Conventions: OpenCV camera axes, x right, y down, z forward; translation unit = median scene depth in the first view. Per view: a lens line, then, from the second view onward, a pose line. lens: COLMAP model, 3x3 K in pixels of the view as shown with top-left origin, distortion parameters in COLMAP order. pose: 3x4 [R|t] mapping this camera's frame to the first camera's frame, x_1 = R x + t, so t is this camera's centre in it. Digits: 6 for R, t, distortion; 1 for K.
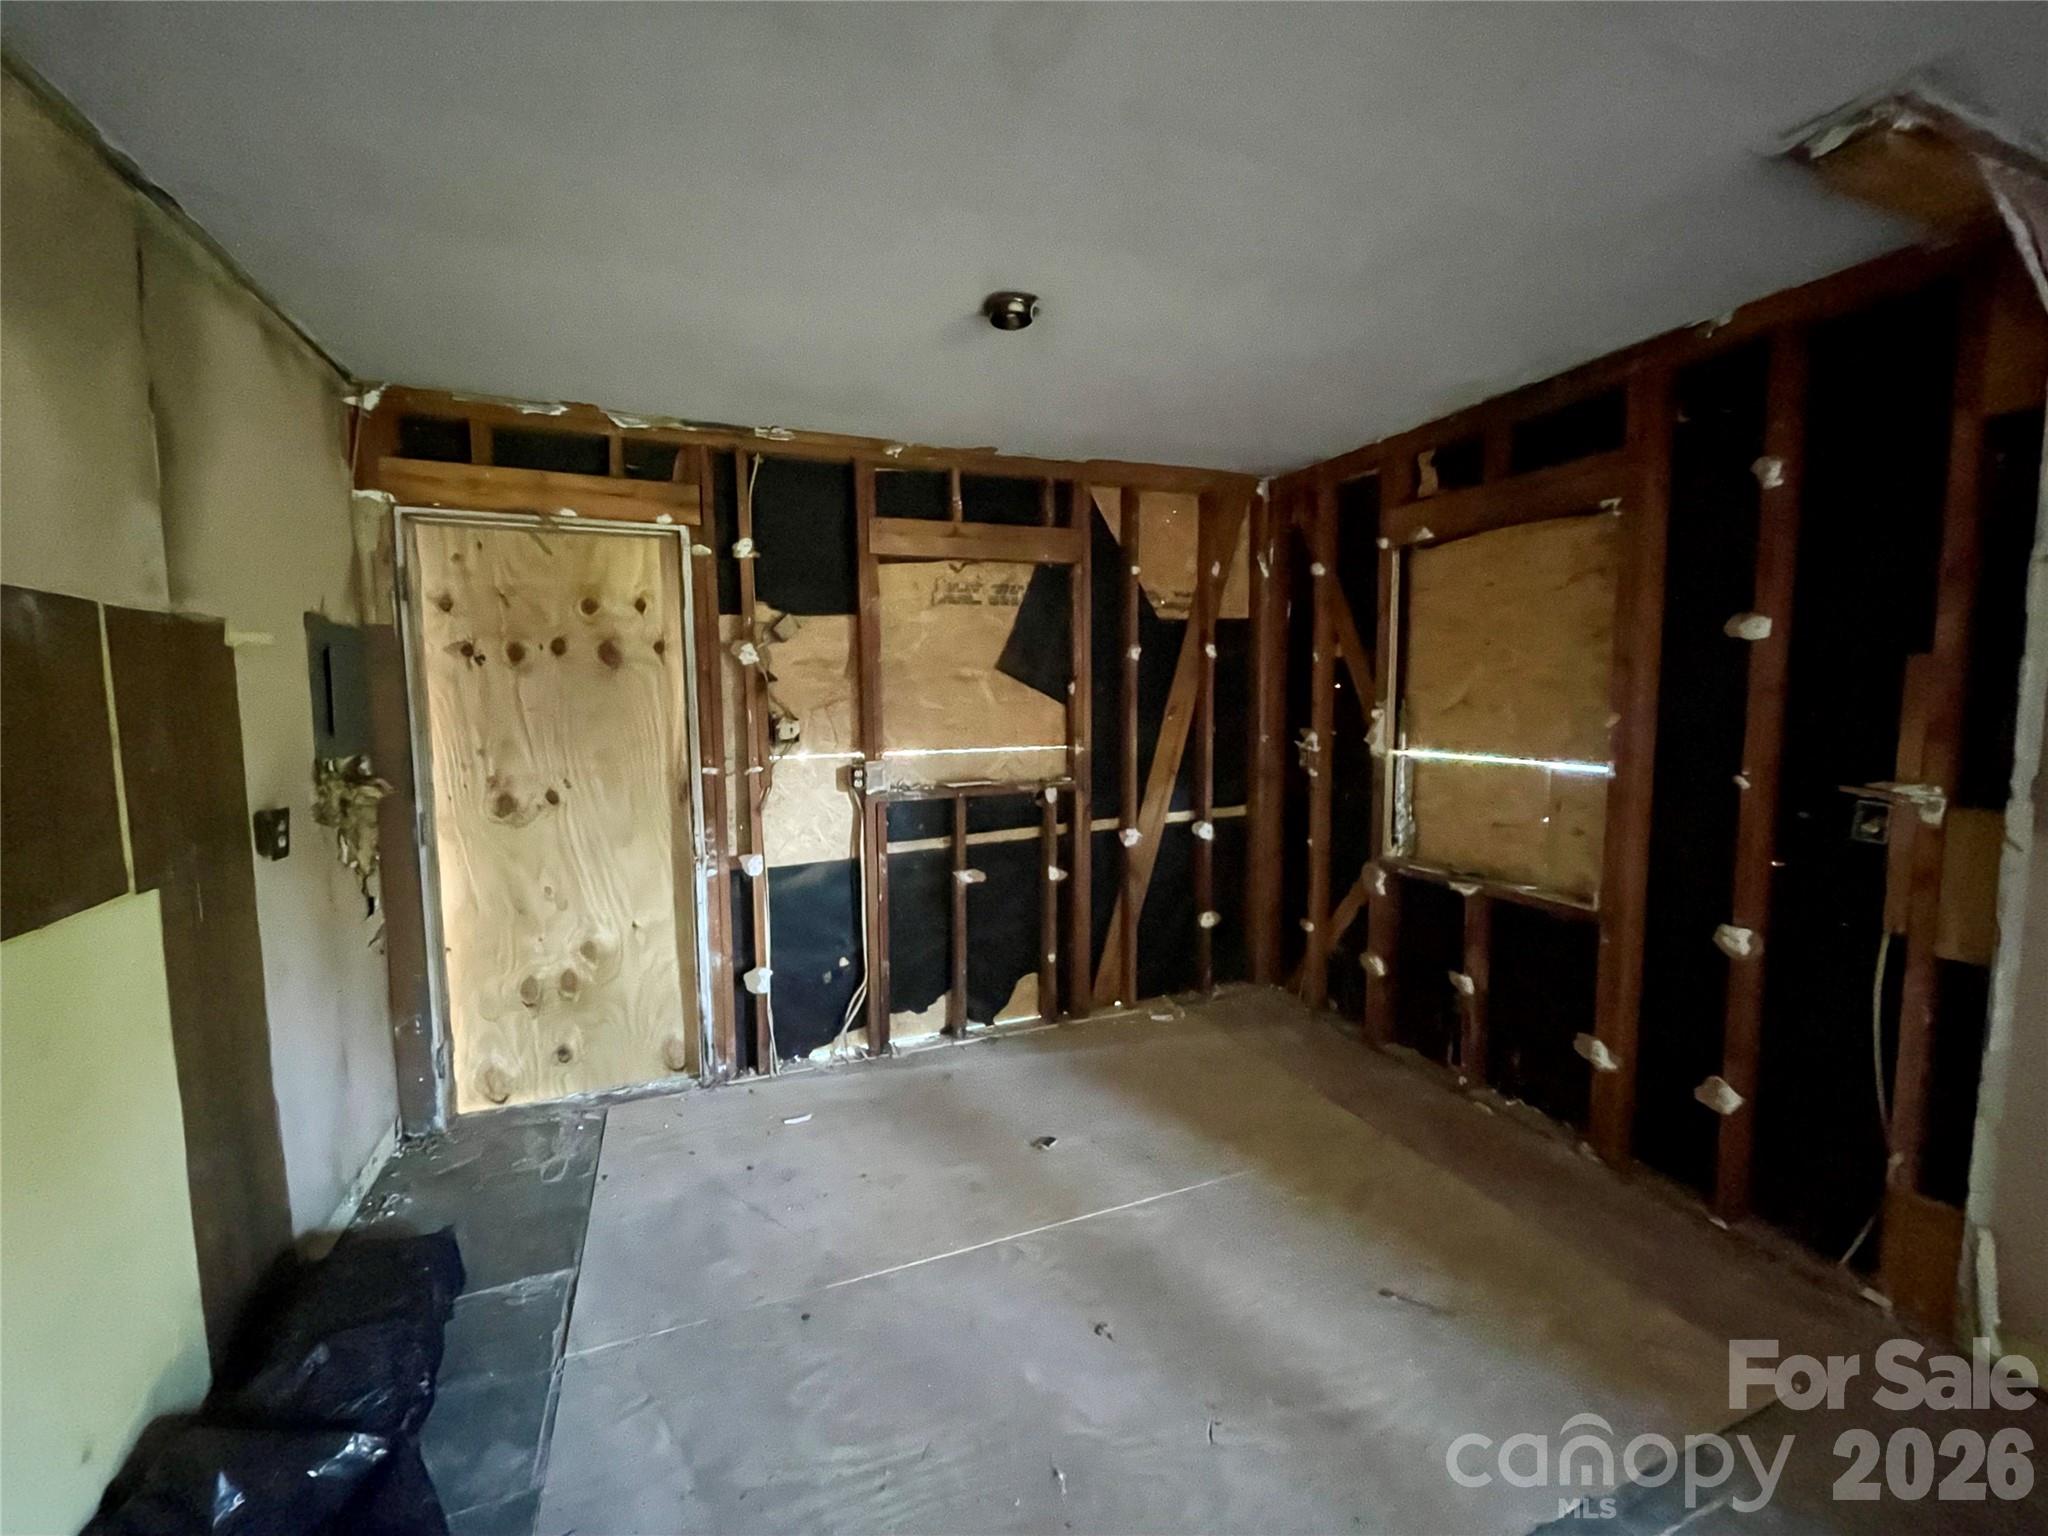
lens RADIAL K [[821.5, 0, 1015.4], [0, 821.5, 762.4], [0, 0, 1]] dist [-0.003982, 0.000253]
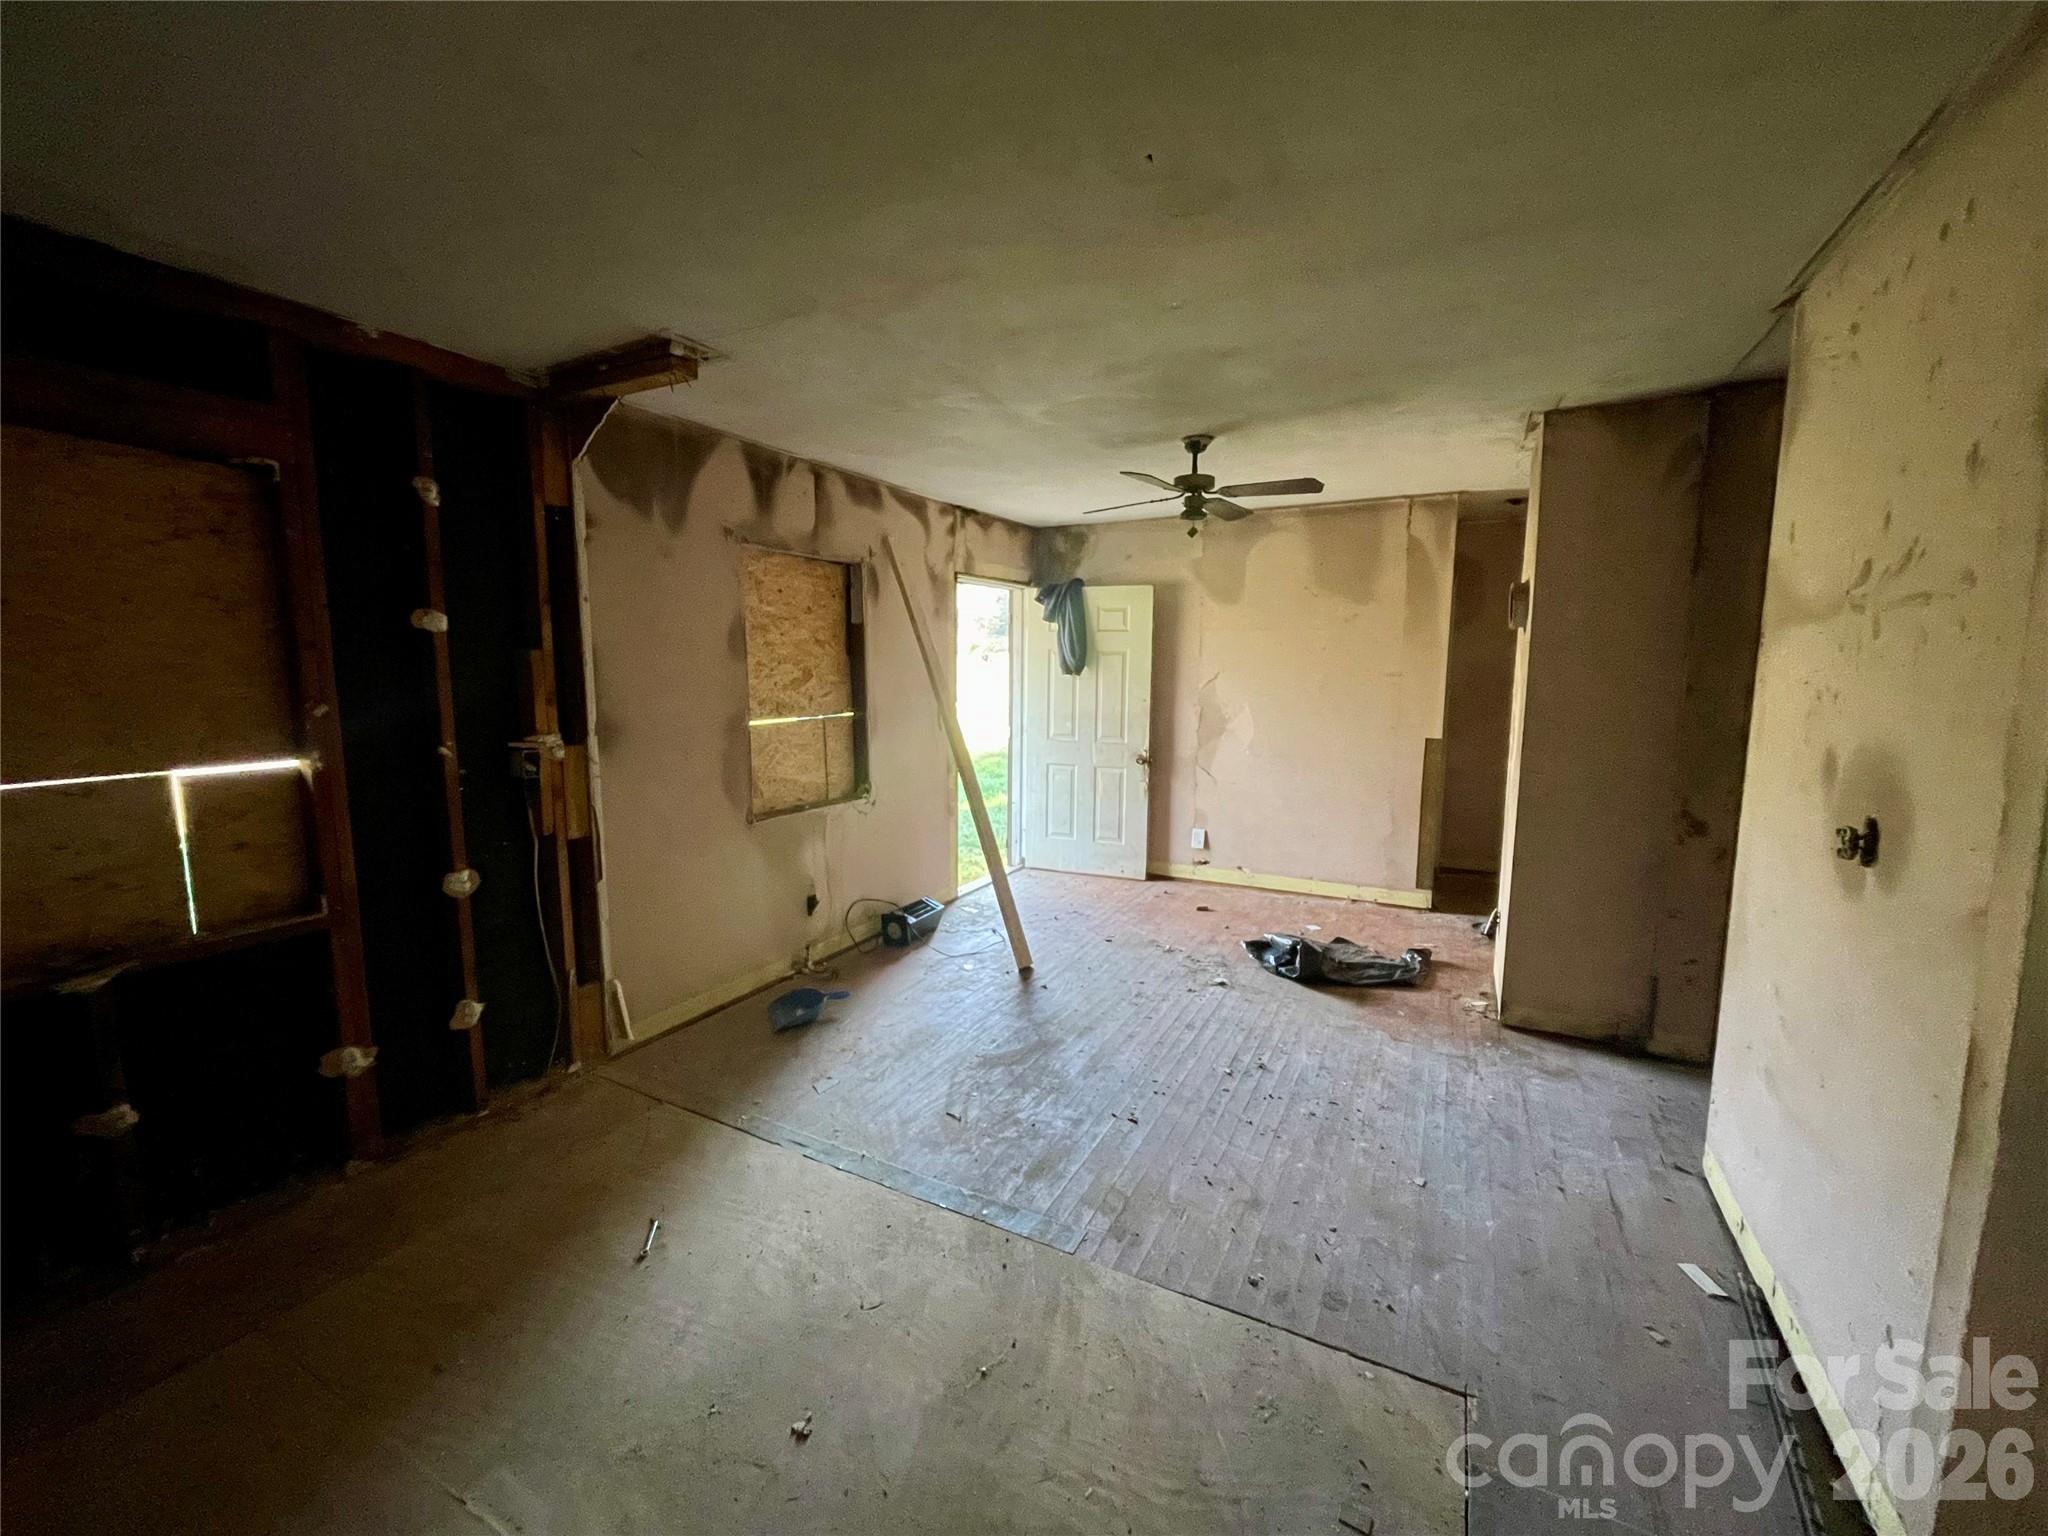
lens RADIAL K [[821.5, 0, 1019.3], [0, 821.5, 759.2], [0, 0, 1]] dist [-0.003982, 0.000253]
pose [[-0.637284, -0.080121, 0.766452, -0.404289], [0.073469, 0.983734, 0.163922, -0.071424], [-0.767119, 0.160775, -0.621031, 0.798268]]
